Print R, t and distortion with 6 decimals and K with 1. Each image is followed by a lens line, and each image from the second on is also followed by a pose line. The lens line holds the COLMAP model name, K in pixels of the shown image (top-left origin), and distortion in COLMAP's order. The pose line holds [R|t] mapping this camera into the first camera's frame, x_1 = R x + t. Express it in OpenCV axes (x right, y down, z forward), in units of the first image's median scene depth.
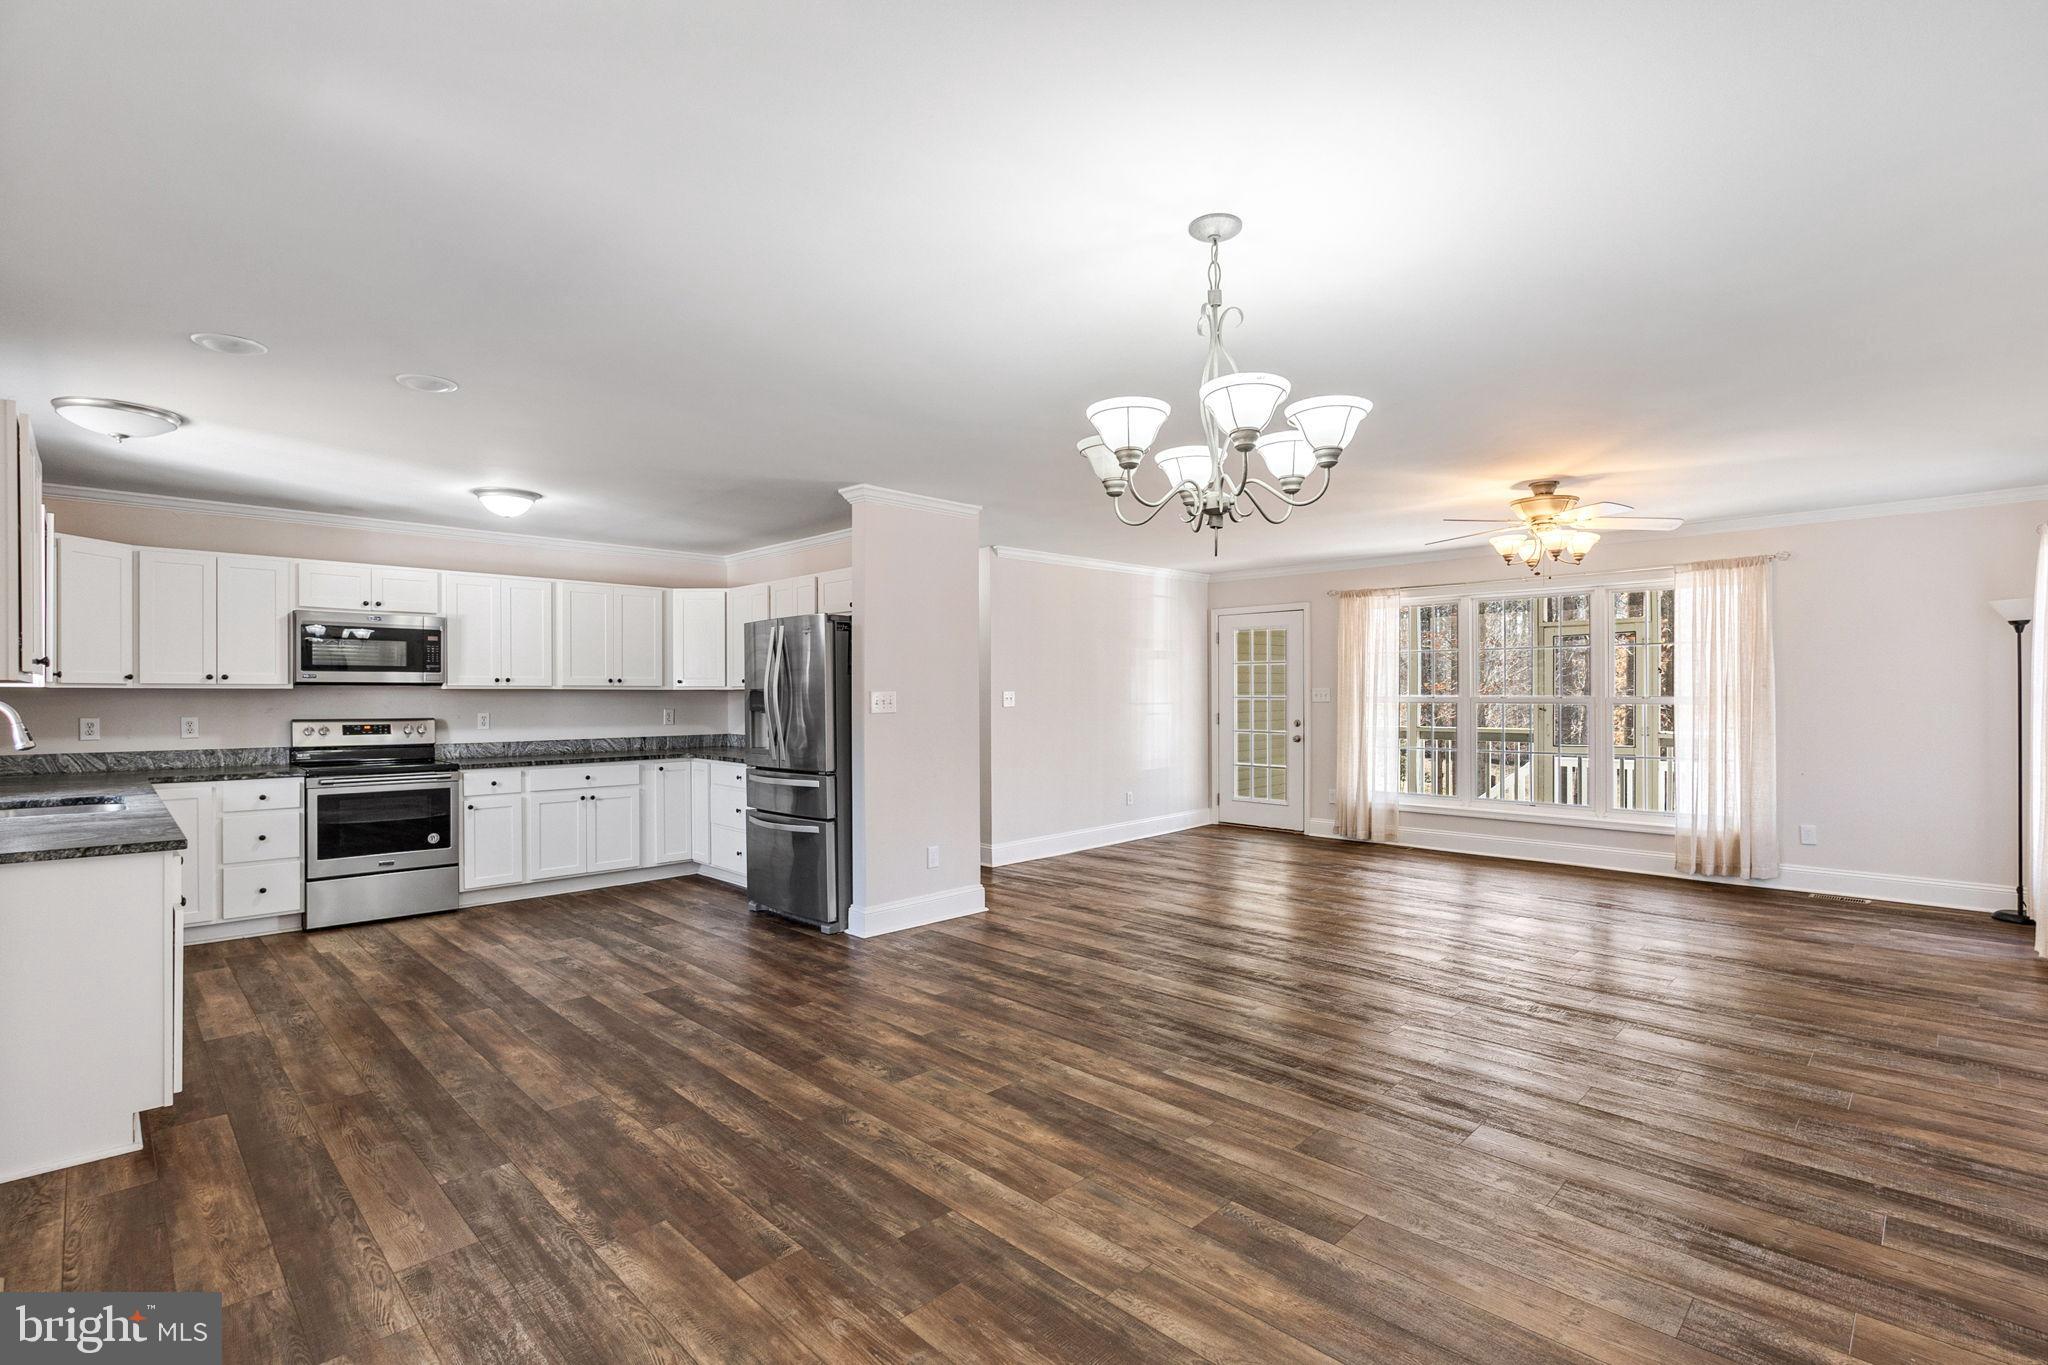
lens RADIAL K [[938.4, 0, 1021.9], [0, 938.4, 699.3], [0, 0, 1]] dist [-0.009297, -0.000096]
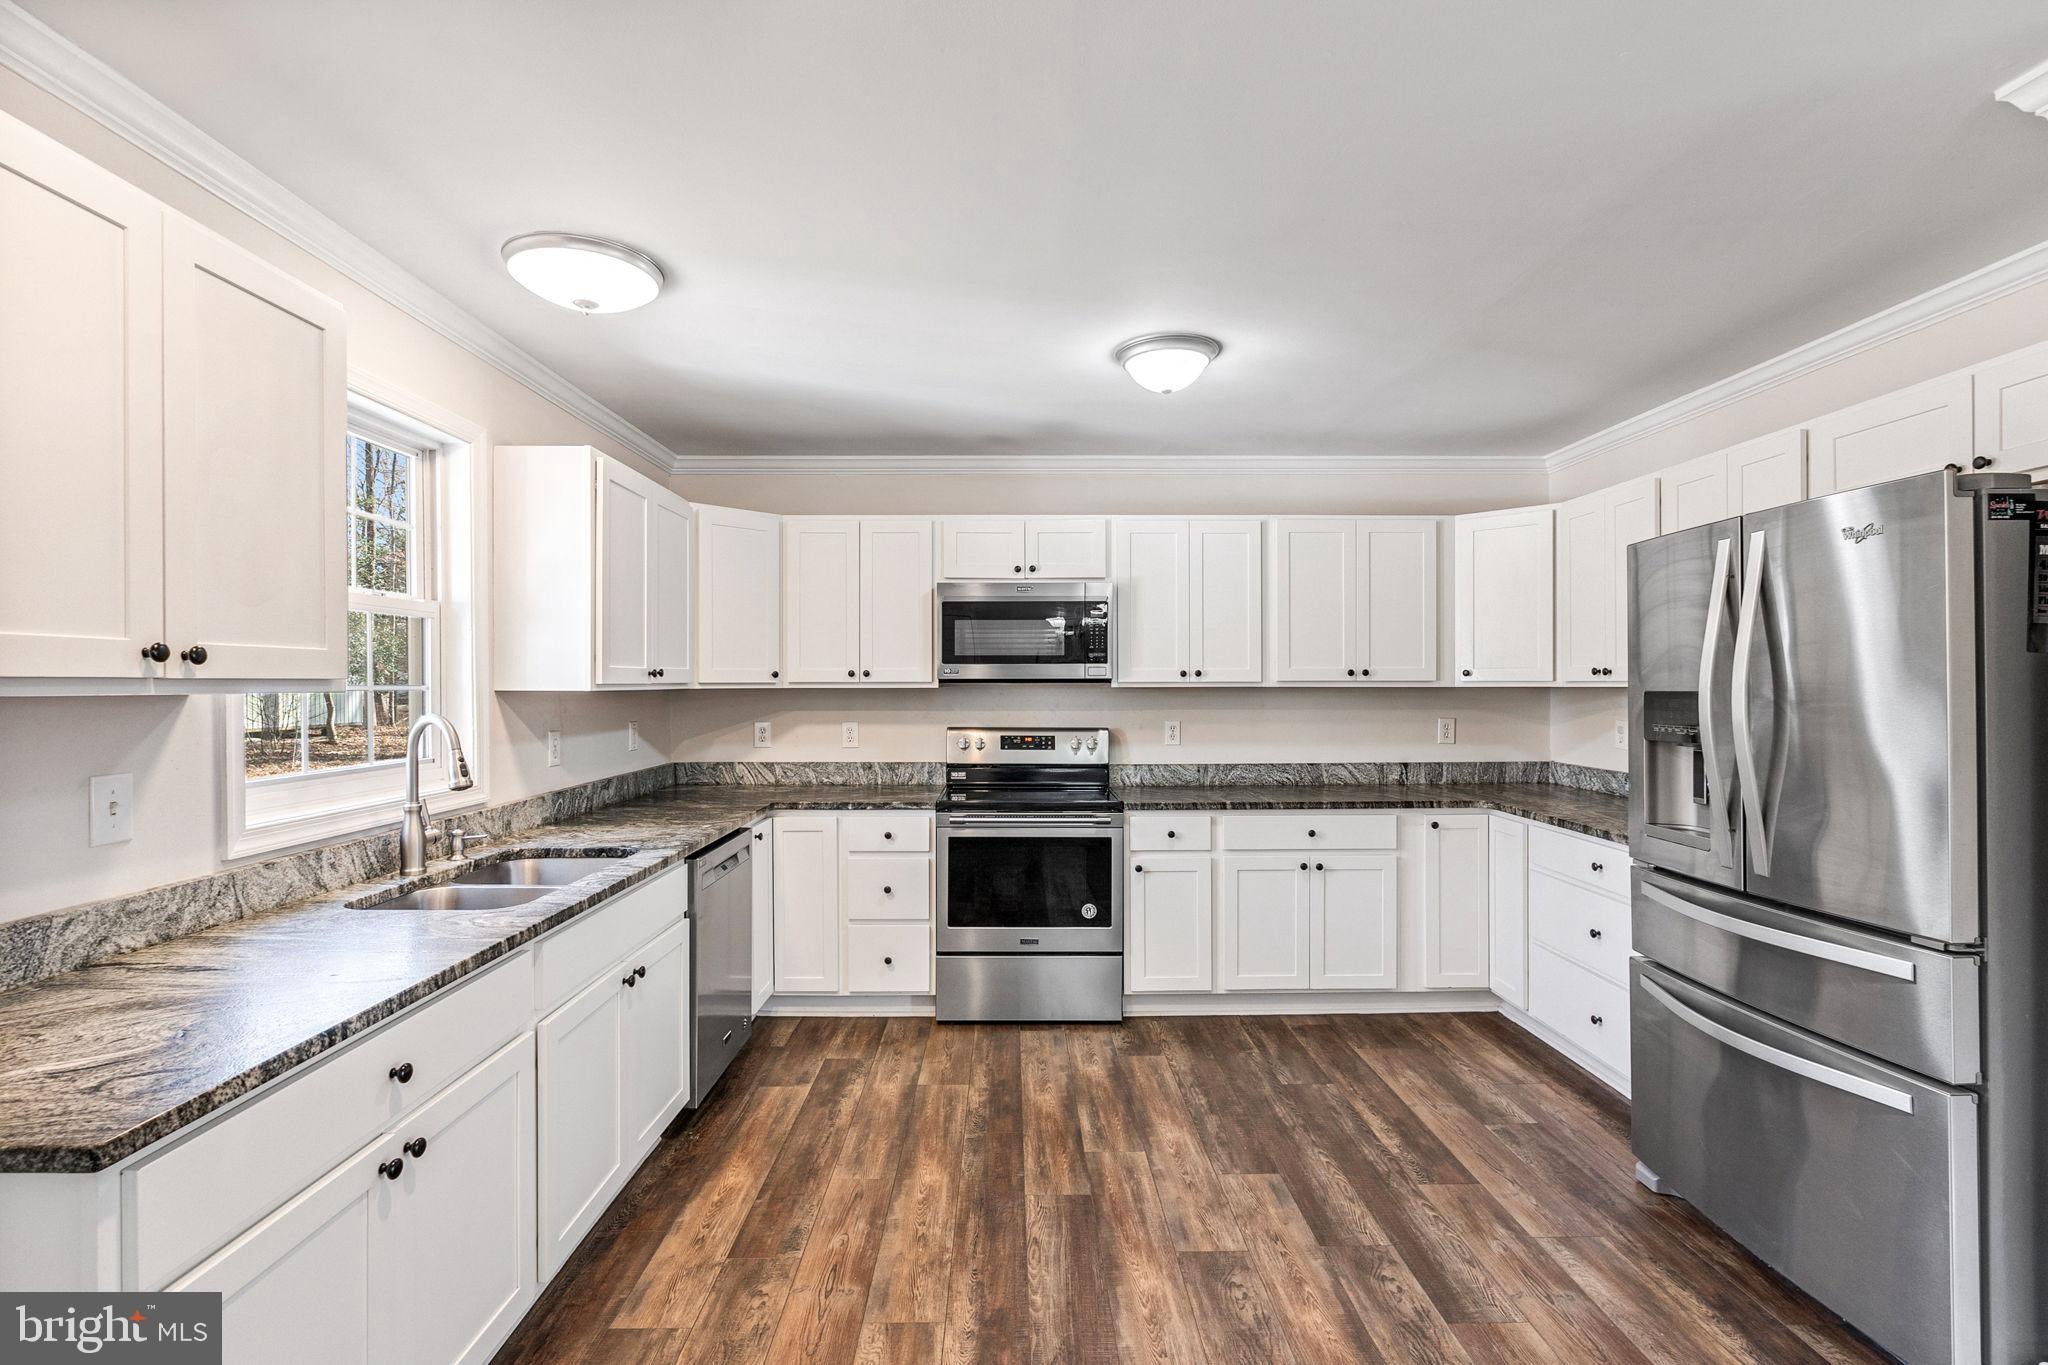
lens RADIAL K [[939.5, 0, 1021.7], [0, 939.5, 686.6], [0, 0, 1]] dist [-0.009012, 0.000518]
pose [[0.716405, 0.002220, -0.697681, -0.189477], [-0.002280, 0.999997, 0.000842, -0.012338], [0.697681, 0.000987, 0.716408, 0.470497]]
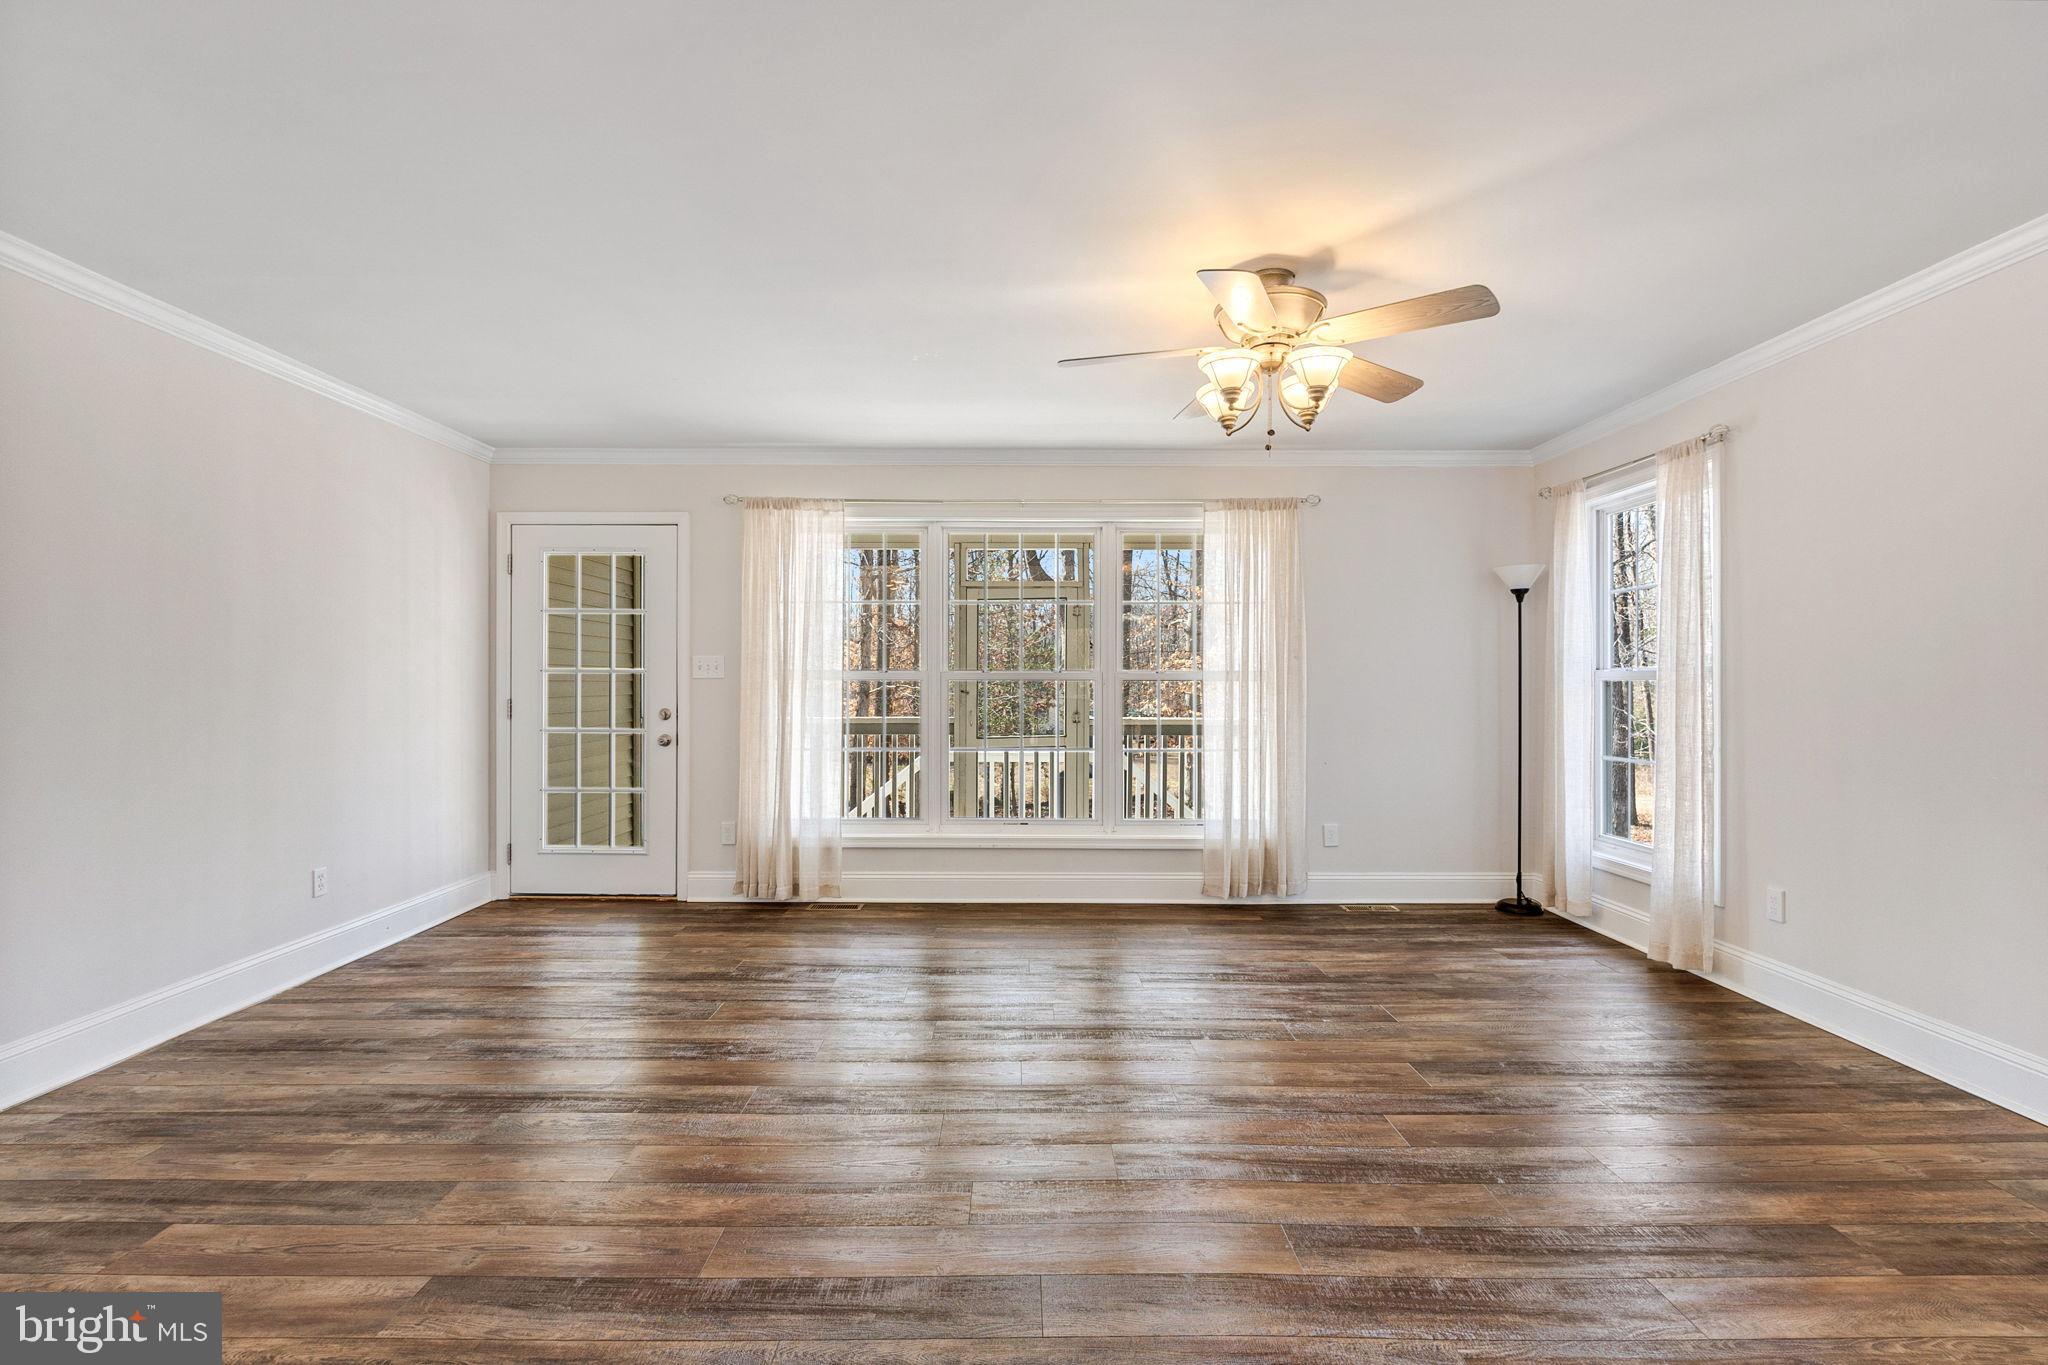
lens RADIAL K [[939.5, 0, 1021.7], [0, 939.5, 686.6], [0, 0, 1]] dist [-0.009012, 0.000518]
pose [[0.705443, 0.005698, 0.708743, 0.045726], [0.000292, 0.999965, -0.008329, 0.019131], [-0.708766, 0.006083, 0.705417, 0.621083]]
